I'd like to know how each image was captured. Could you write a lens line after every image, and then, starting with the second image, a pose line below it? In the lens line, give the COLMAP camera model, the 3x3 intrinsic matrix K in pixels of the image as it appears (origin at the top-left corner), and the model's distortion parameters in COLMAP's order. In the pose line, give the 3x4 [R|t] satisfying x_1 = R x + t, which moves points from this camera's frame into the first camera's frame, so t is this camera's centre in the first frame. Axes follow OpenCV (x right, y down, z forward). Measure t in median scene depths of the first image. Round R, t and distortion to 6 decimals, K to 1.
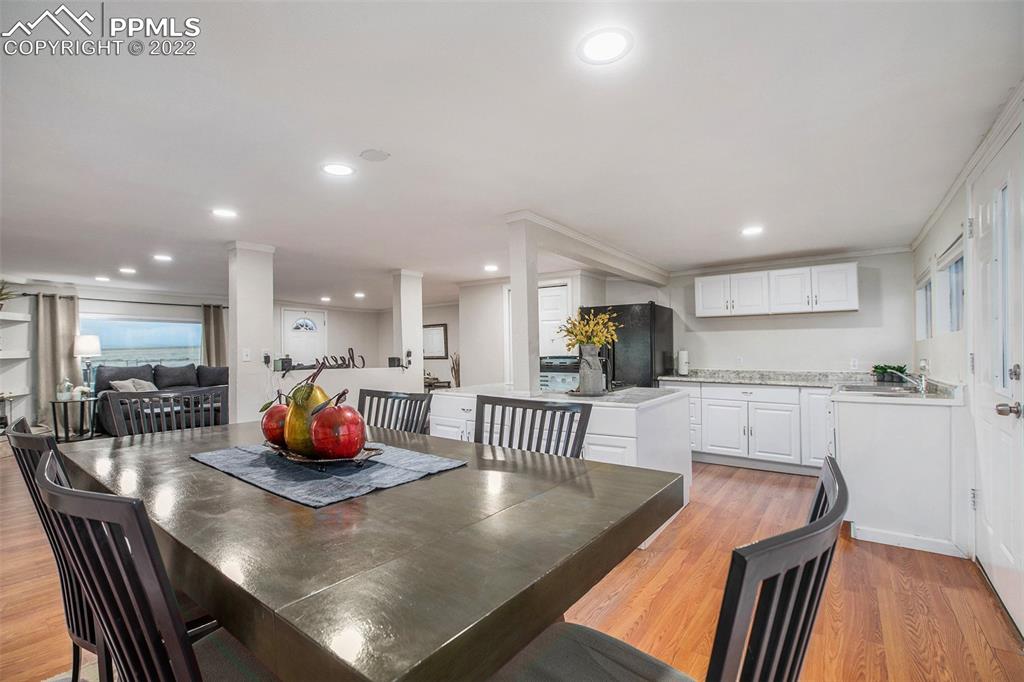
lens RADIAL K [[461.9, 0, 507.9], [0, 461.9, 335.1], [0, 0, 1]] dist [-0.019296, 0.000786]
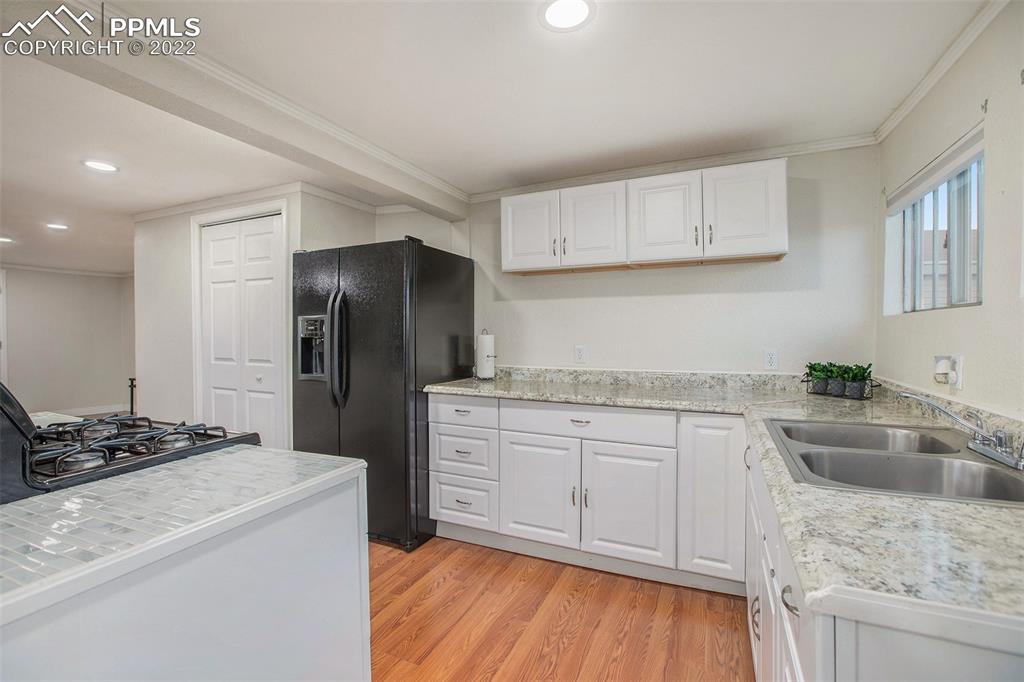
lens RADIAL K [[461.9, 0, 507.9], [0, 461.9, 335.1], [0, 0, 1]] dist [-0.019296, 0.000786]
pose [[0.977941, -0.007542, 0.208747, 0.330898], [-0.001756, 0.999016, 0.044323, 0.011377], [-0.208876, -0.043711, 0.976965, 0.519056]]
